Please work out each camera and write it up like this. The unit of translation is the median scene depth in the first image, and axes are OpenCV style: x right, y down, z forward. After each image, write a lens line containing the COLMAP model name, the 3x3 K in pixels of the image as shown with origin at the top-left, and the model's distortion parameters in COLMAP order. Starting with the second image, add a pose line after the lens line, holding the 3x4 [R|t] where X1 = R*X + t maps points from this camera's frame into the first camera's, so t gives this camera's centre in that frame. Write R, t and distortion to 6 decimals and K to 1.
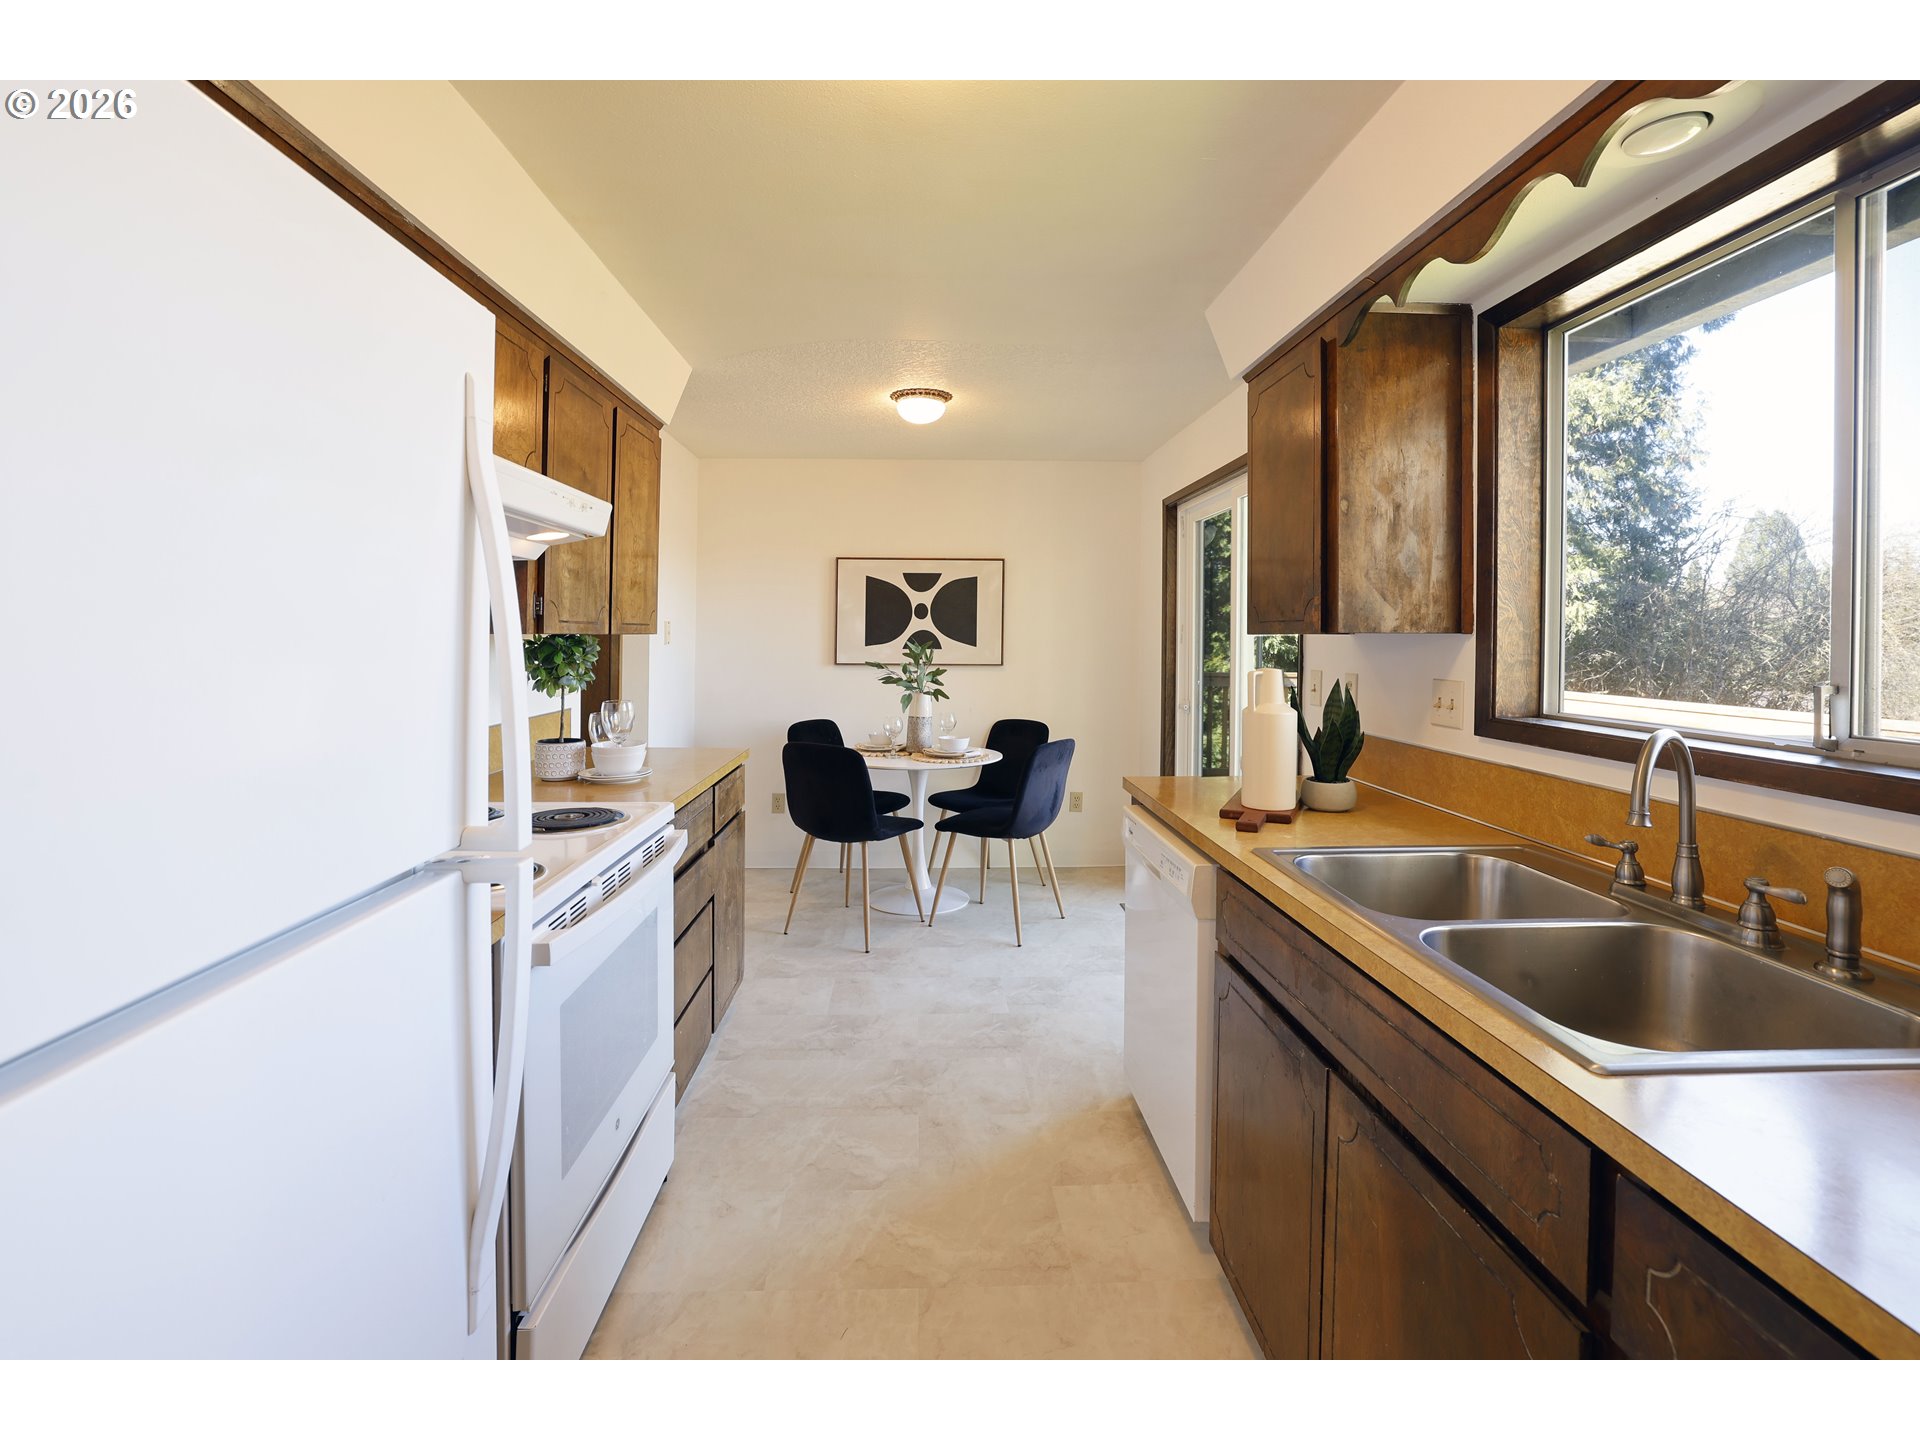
lens RADIAL K [[859.1, 0, 968.1], [0, 859.1, 678.5], [0, 0, 1]] dist [-0.055375, 0.019933]
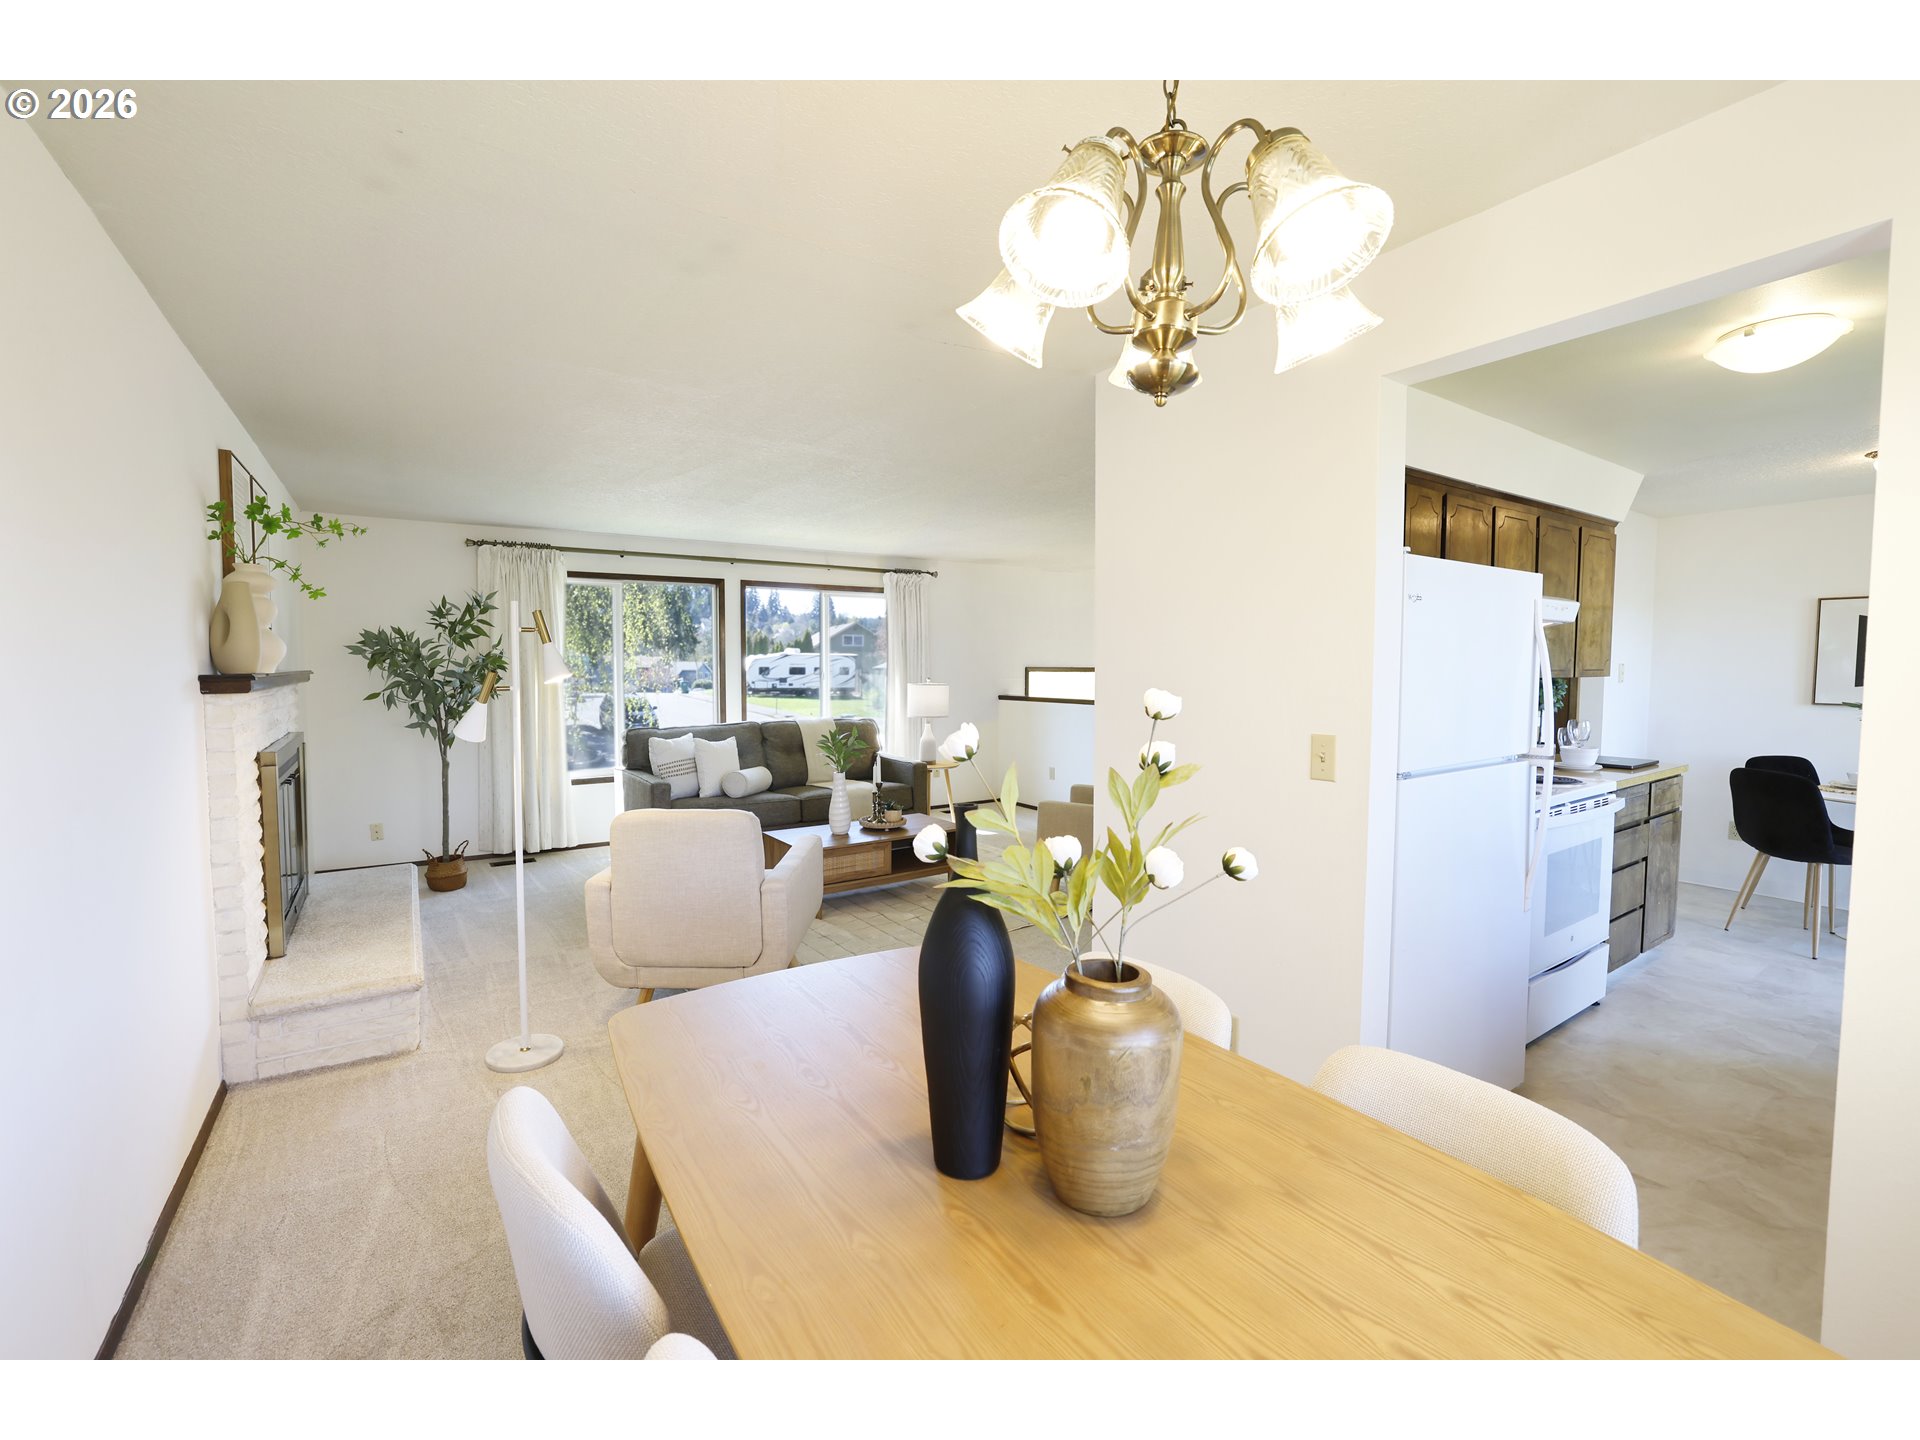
lens RADIAL K [[859.1, 0, 968.1], [0, 859.1, 678.5], [0, 0, 1]] dist [-0.055375, 0.019933]
pose [[0.533734, 0.008383, -0.845611, 0.268501], [-0.043925, 0.998876, -0.017823, 0.024381], [0.844511, 0.046656, 0.533502, -0.712534]]
